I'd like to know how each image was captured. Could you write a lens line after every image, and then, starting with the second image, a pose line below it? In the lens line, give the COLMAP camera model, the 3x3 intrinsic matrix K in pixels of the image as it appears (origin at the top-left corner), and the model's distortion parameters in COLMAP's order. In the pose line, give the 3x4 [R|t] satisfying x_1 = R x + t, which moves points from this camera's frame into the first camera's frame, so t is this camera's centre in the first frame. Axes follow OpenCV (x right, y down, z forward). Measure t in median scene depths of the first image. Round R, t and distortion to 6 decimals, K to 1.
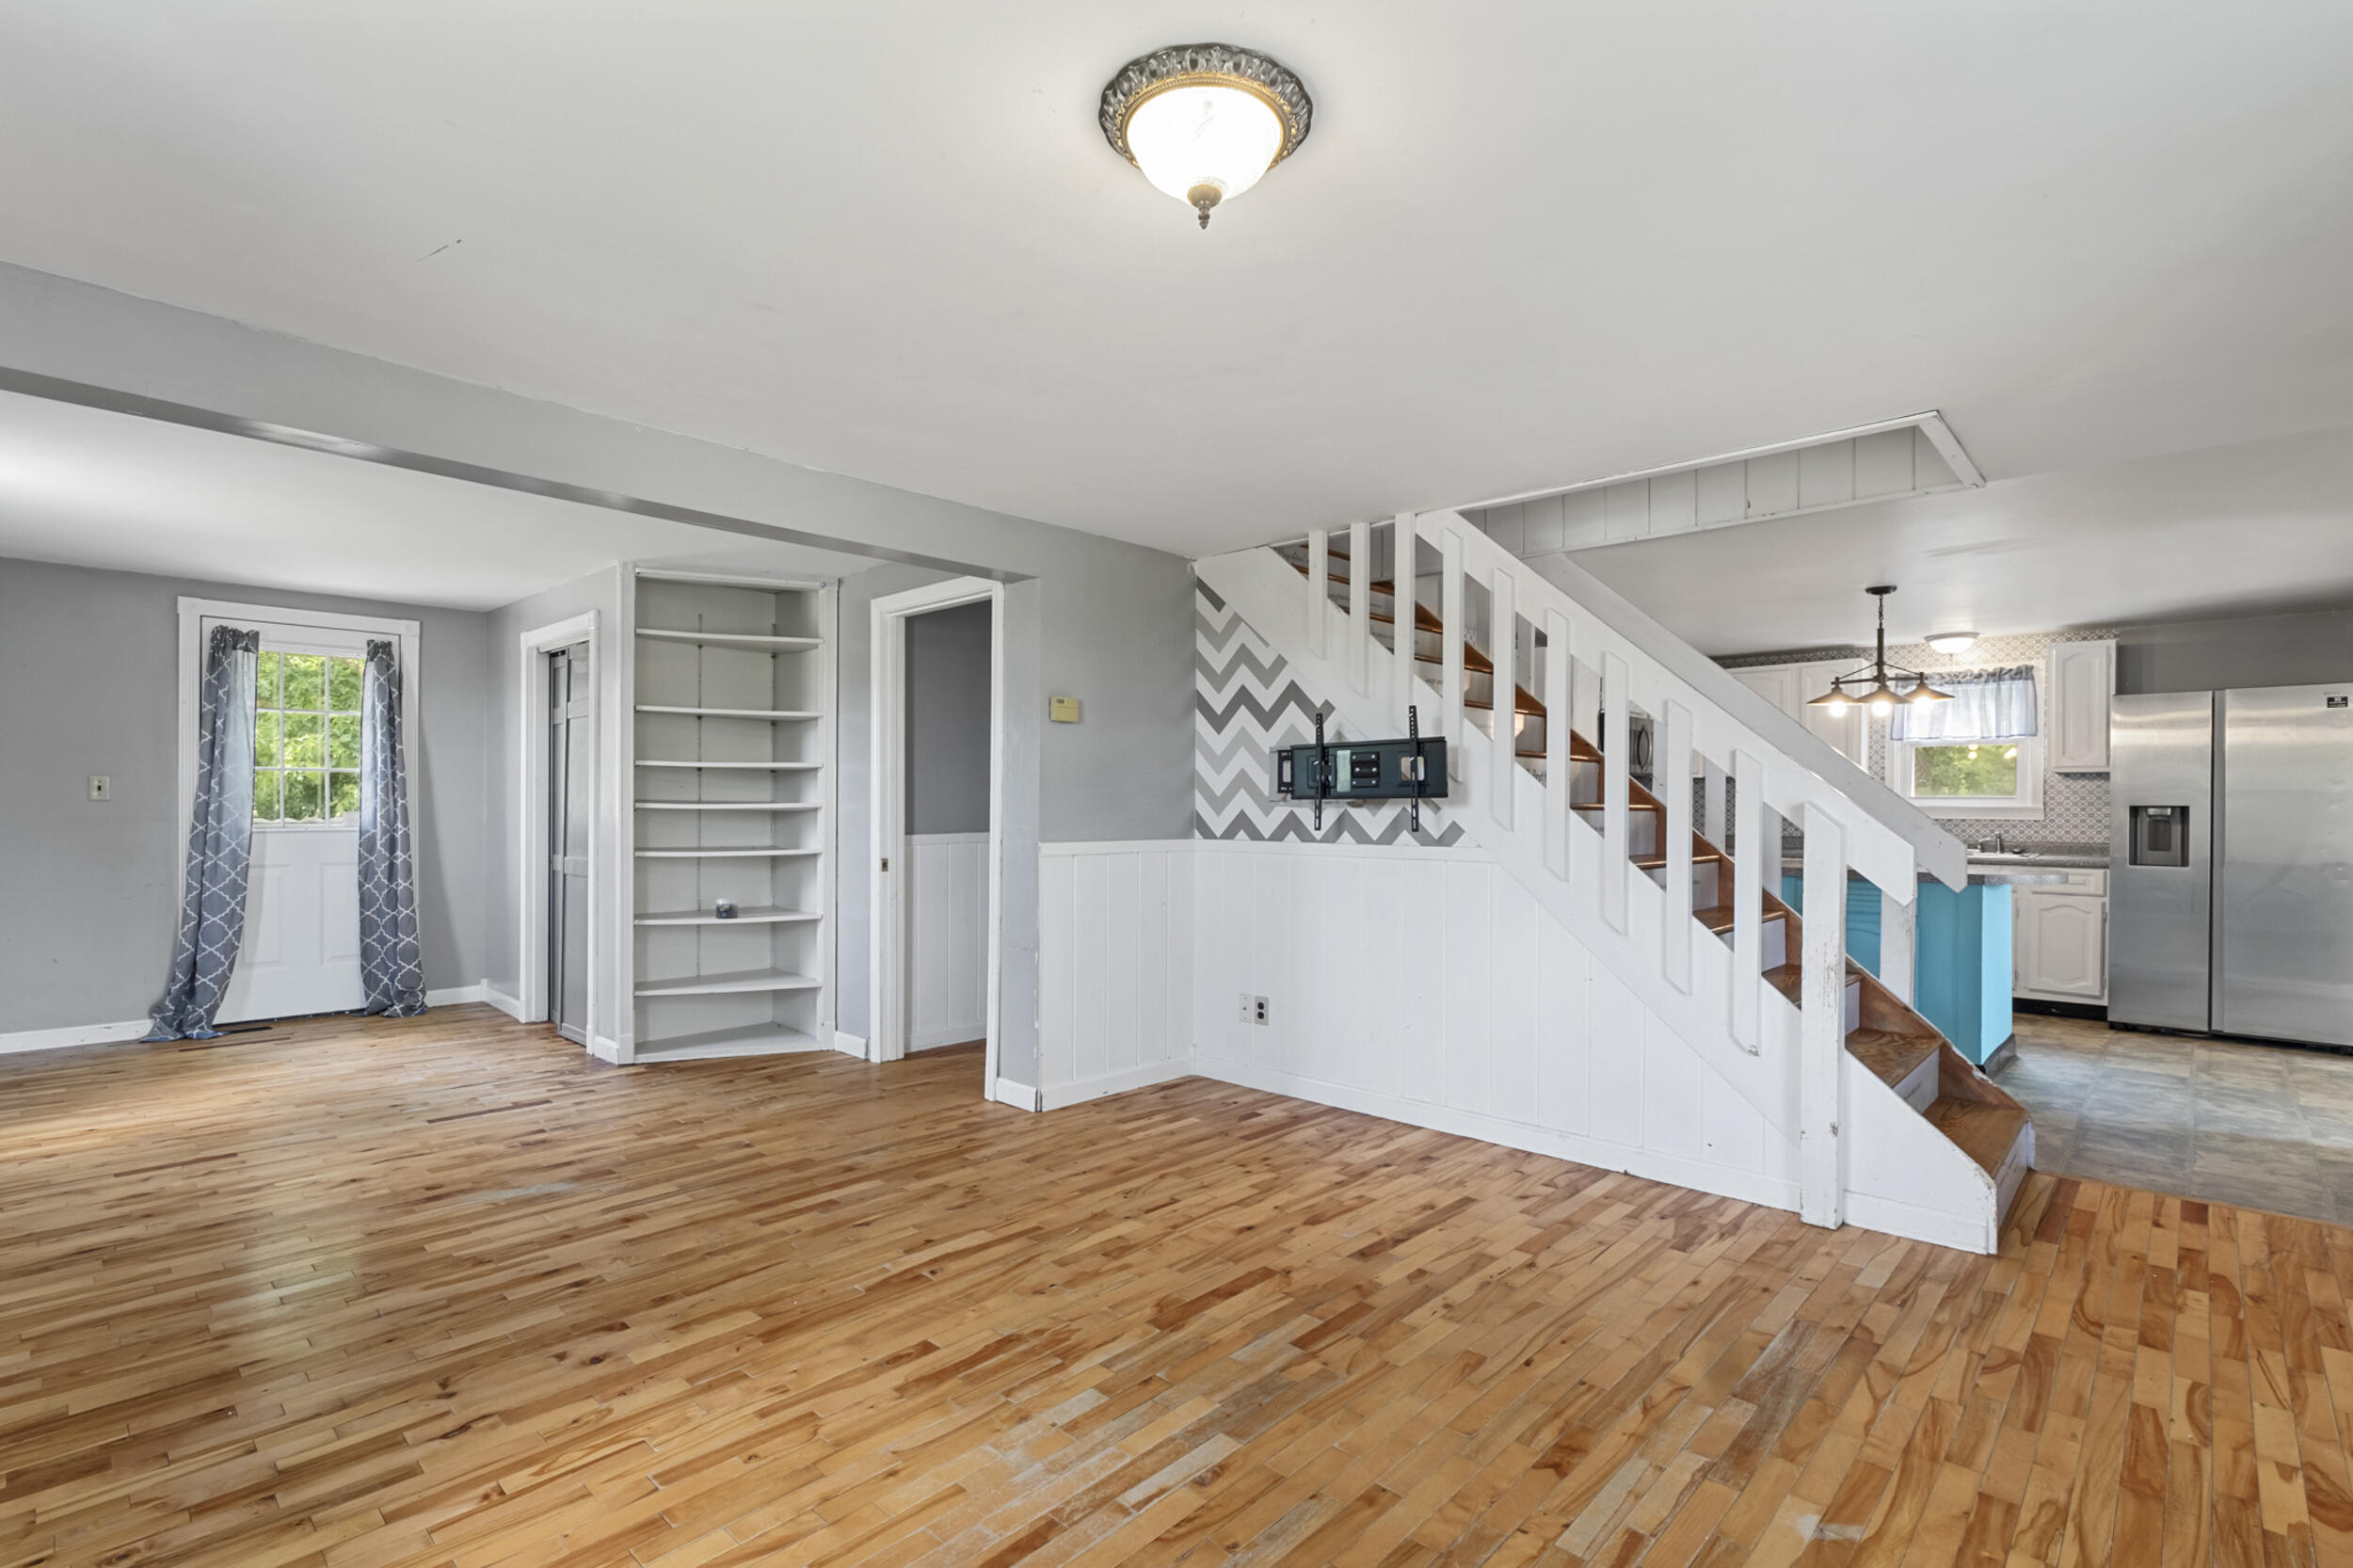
lens RADIAL K [[1088.2, 0, 1181.8], [0, 1088.2, 807.6], [0, 0, 1]] dist [0.001011, 0.000169]
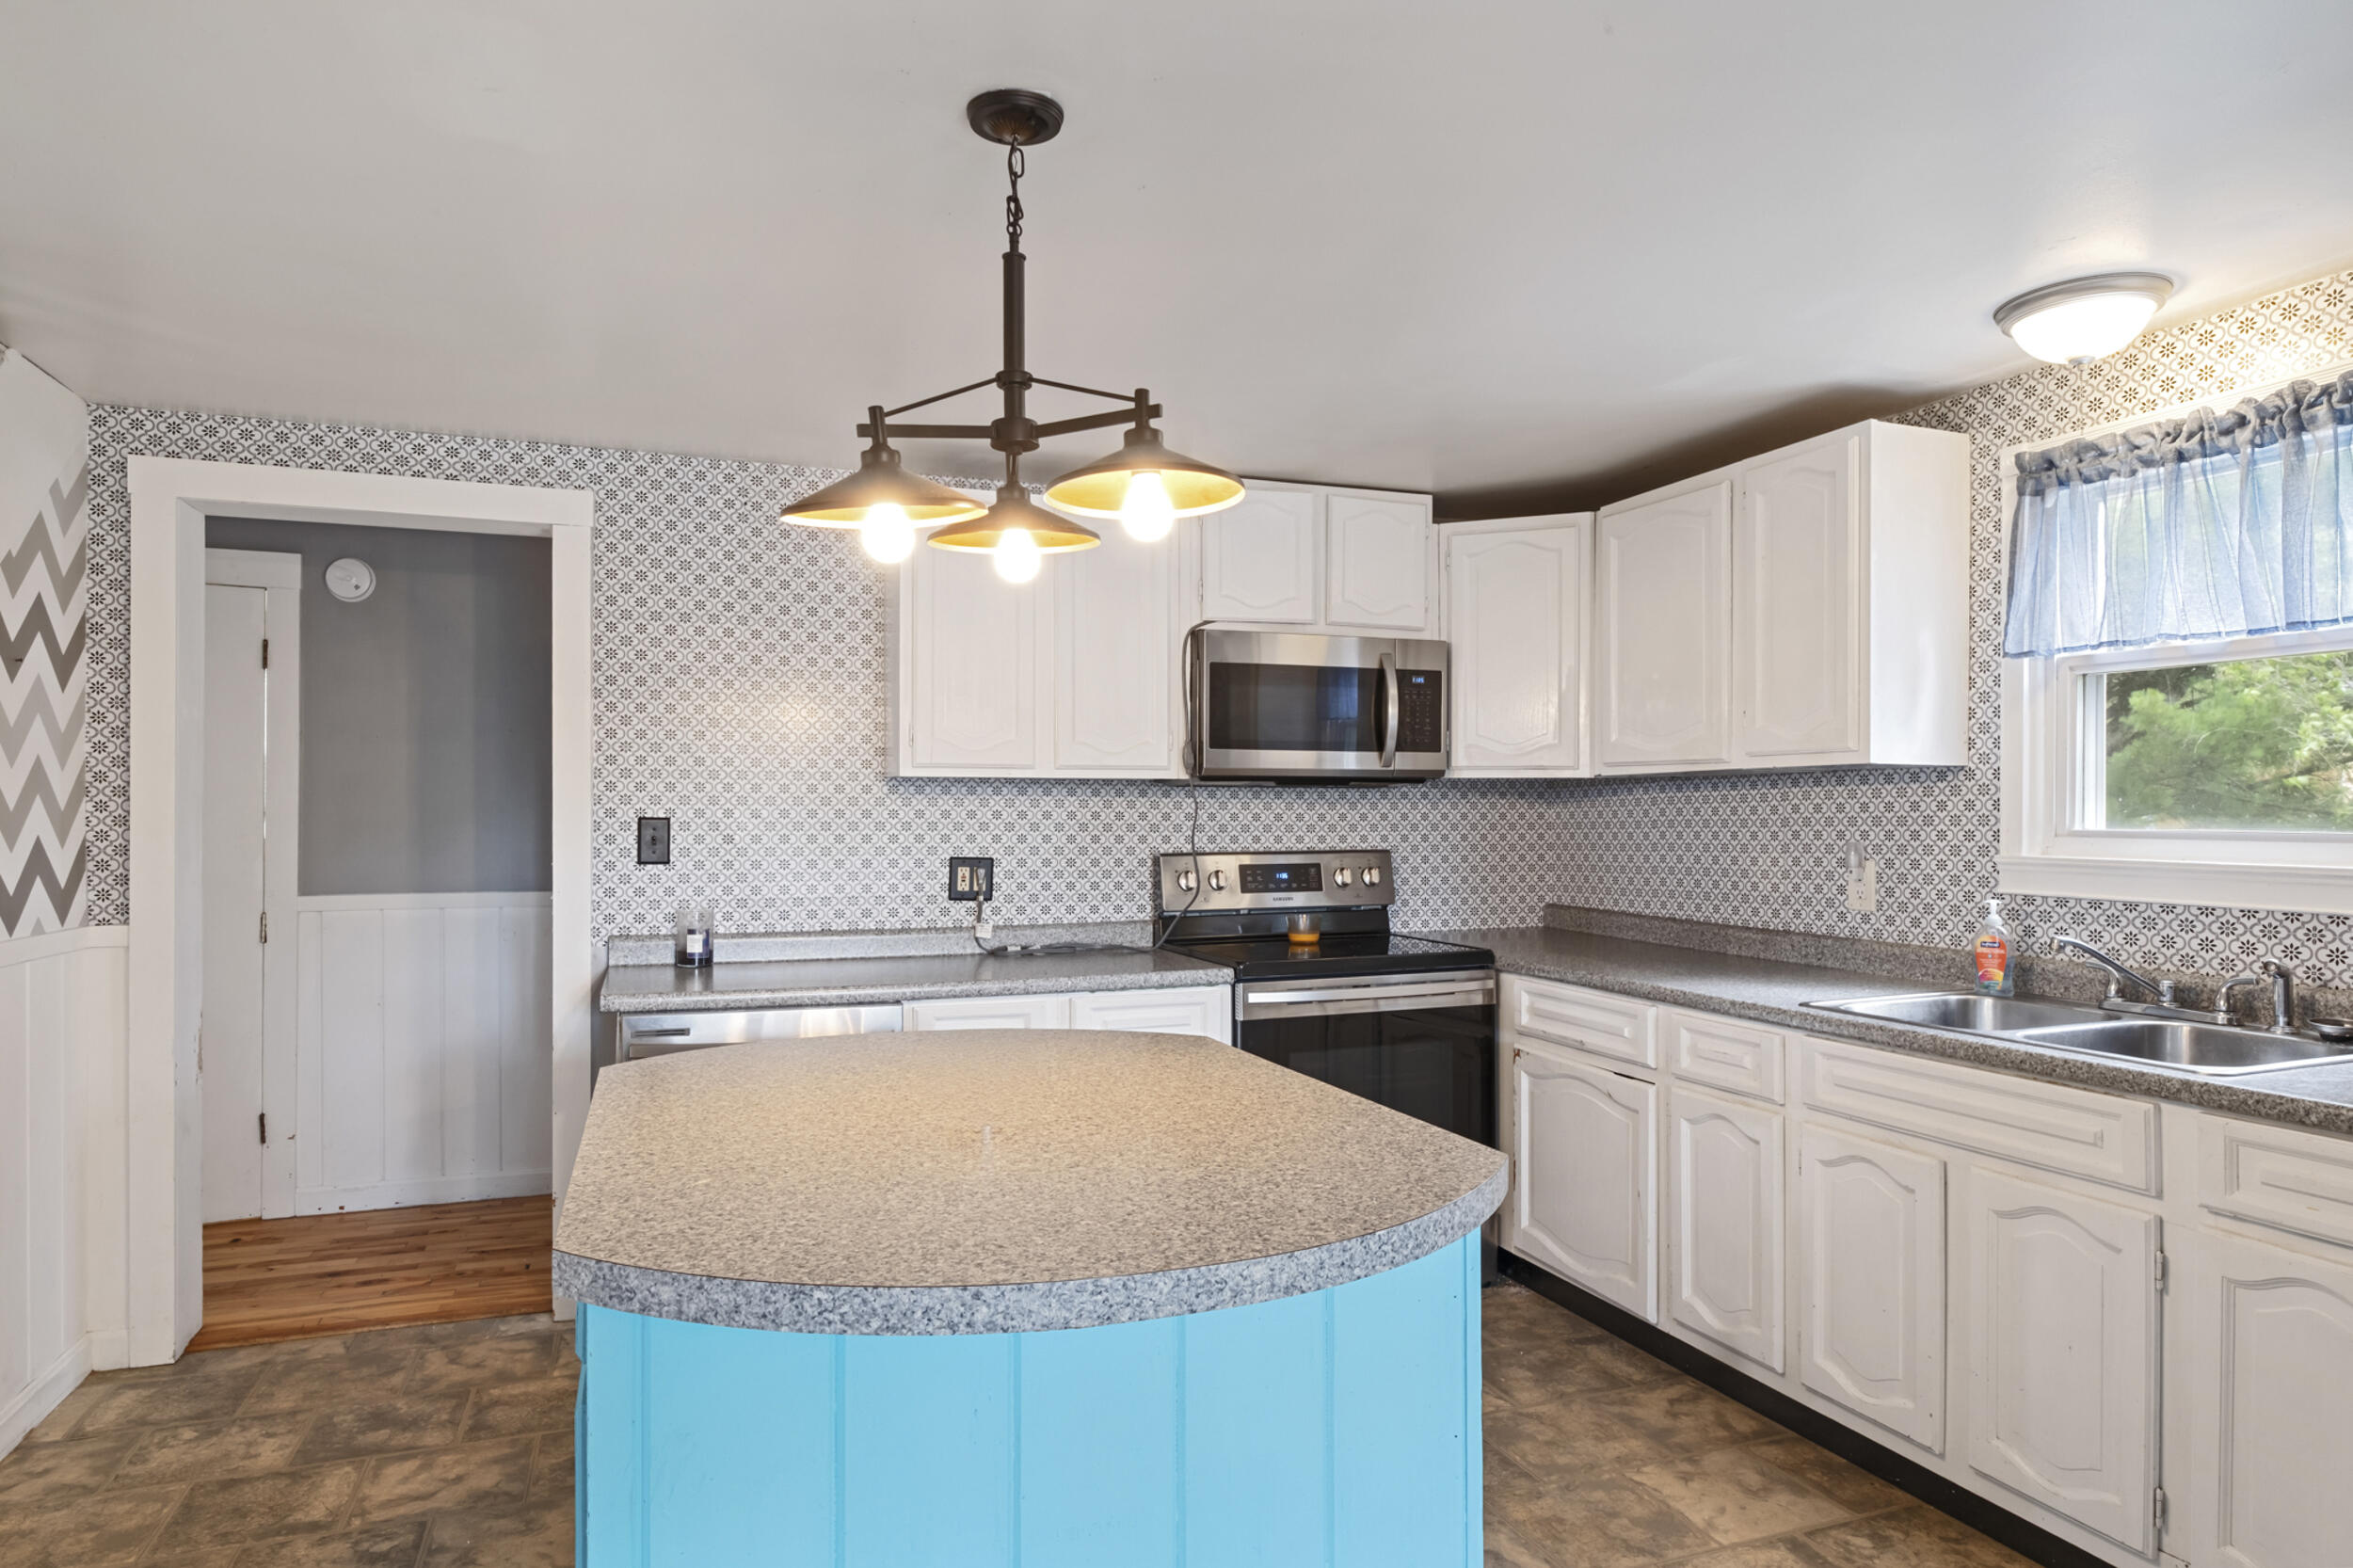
lens RADIAL K [[1389.5, 0, 1176.7], [0, 1389.5, 801.7], [0, 0, 1]] dist [-0.003532, 0.001408]
pose [[0.895519, -0.007321, -0.444963, 0.701666], [0.002590, 0.999933, -0.011240, -0.016355], [0.445015, 0.008913, 0.895479, 0.586185]]
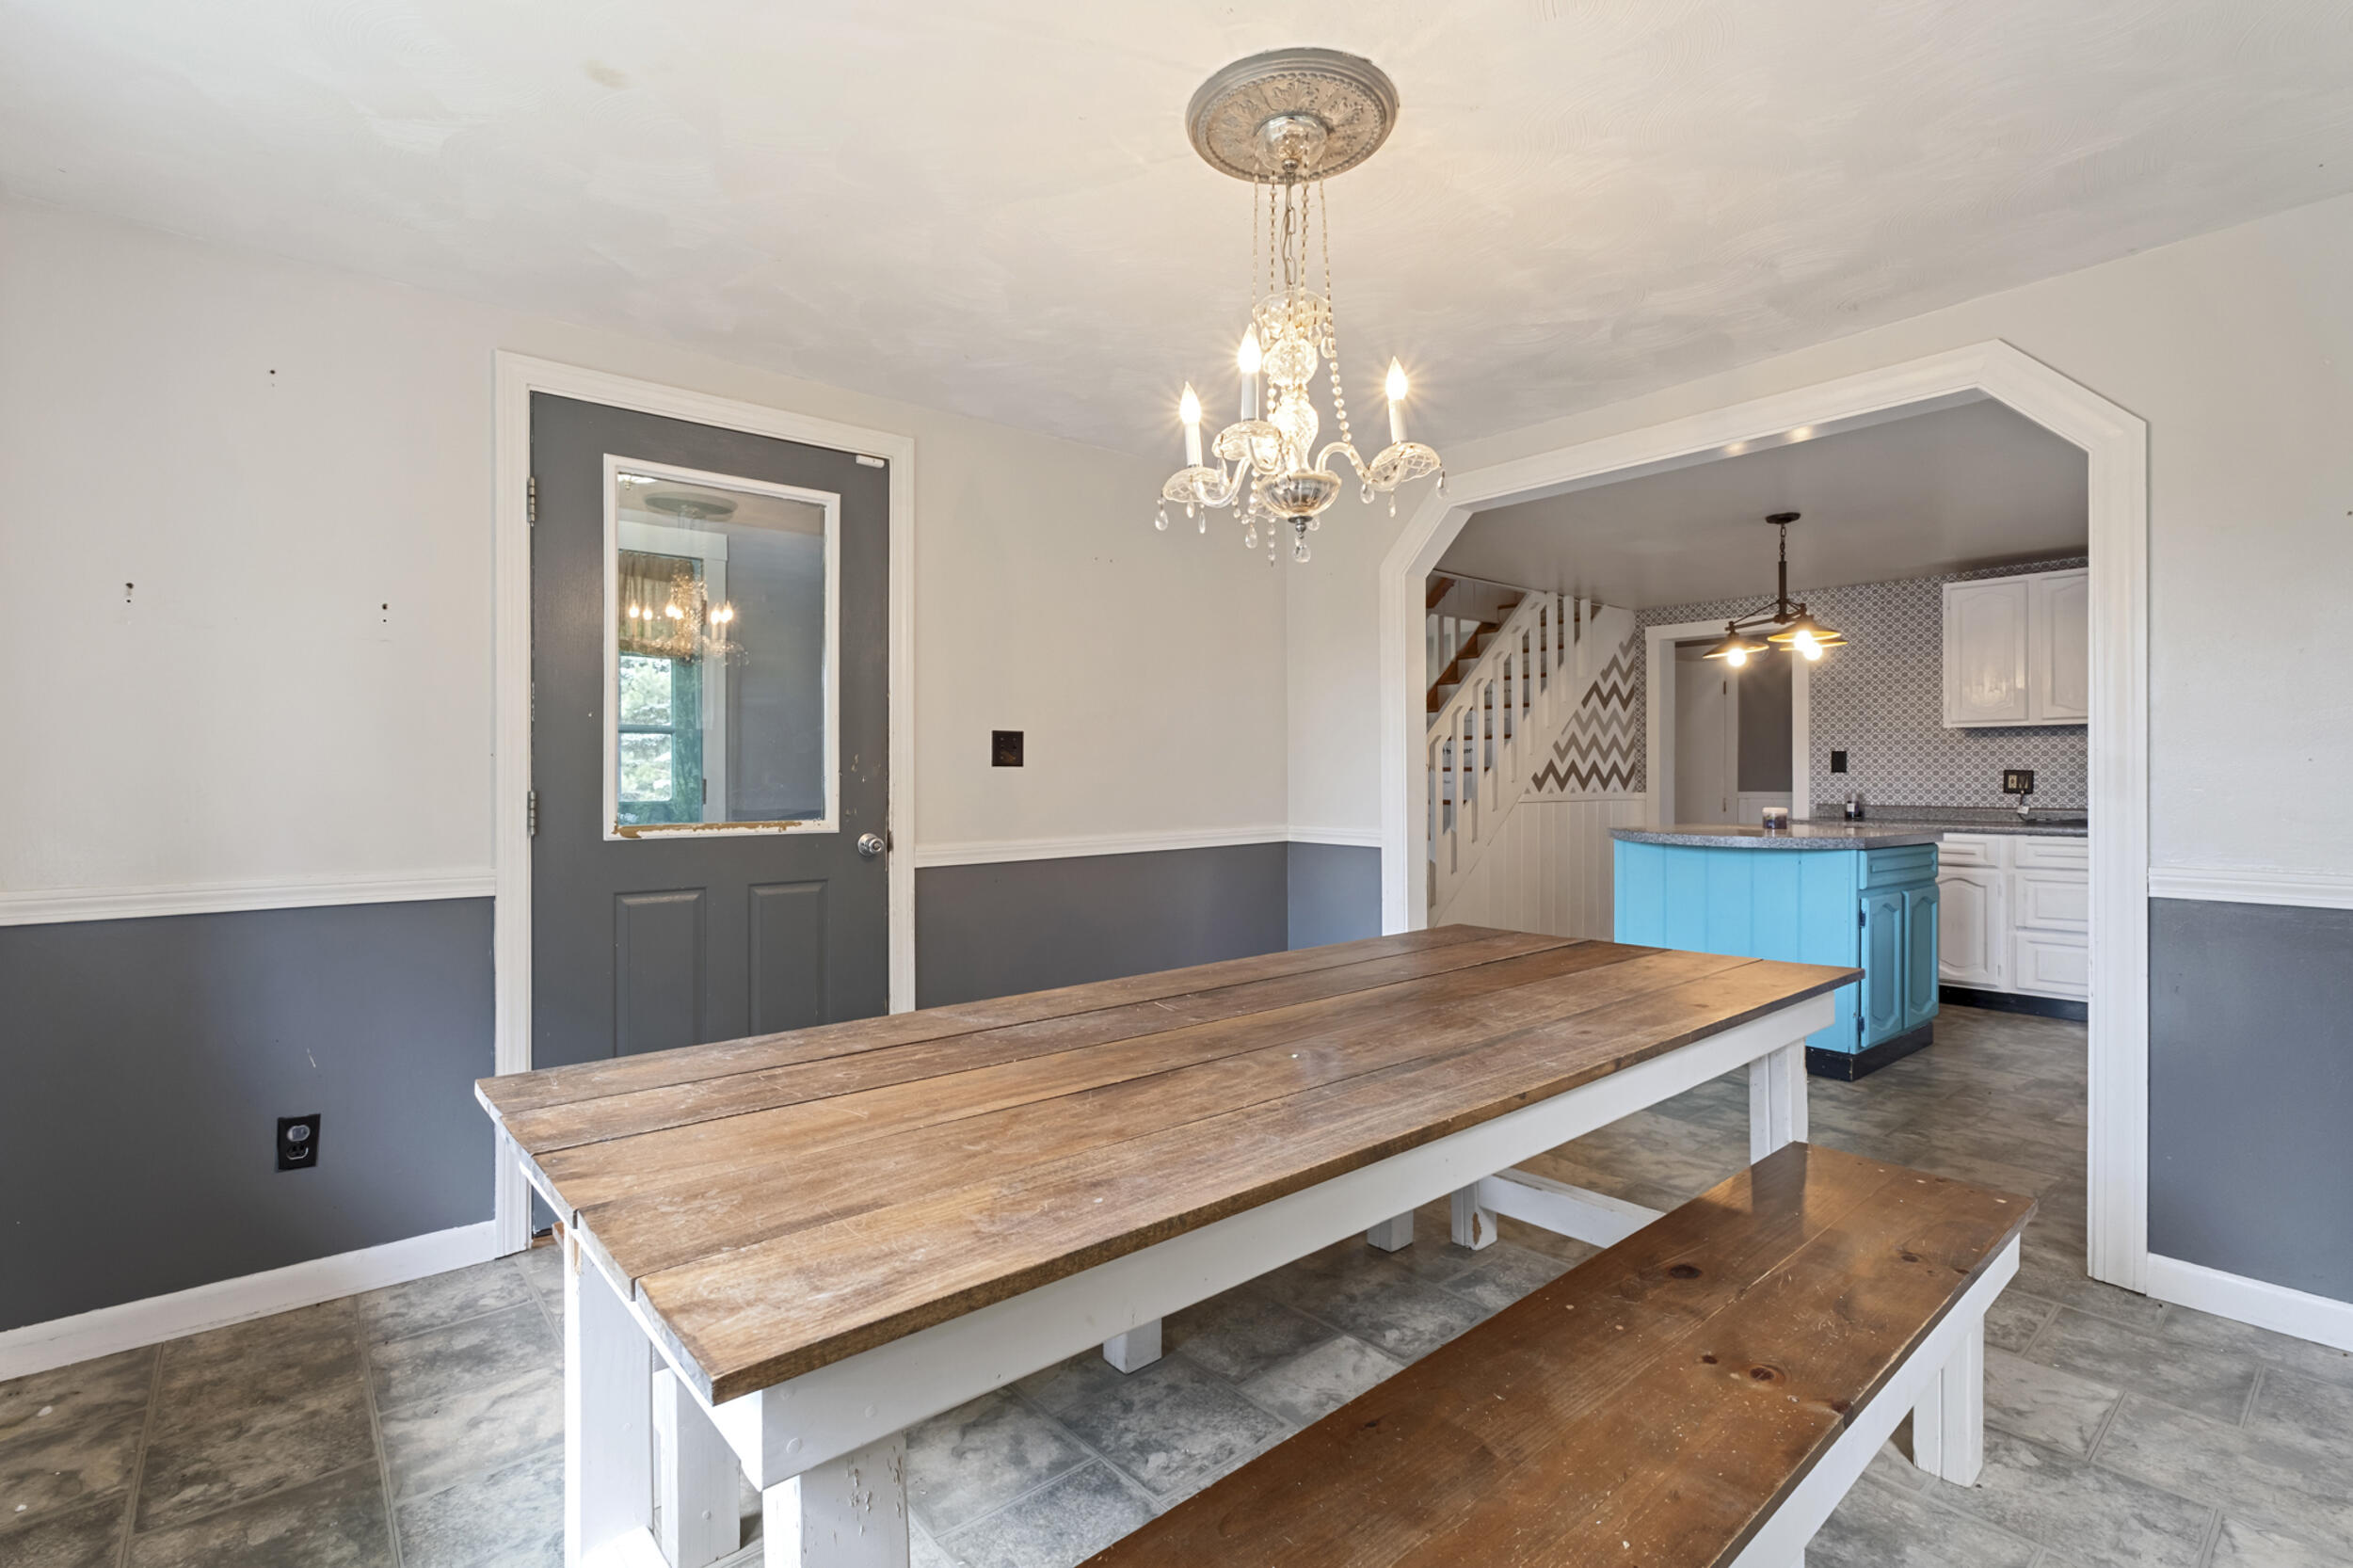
lens RADIAL K [[1075.6, 0, 1176.5], [0, 1075.6, 784.0], [0, 0, 1]] dist [0.002092, 0.000375]
pose [[-0.118857, 0.000539, -0.992911, 1.313140], [-0.003227, 0.999994, 0.000929, 0.014442], [0.992906, 0.003314, -0.118854, 0.516483]]
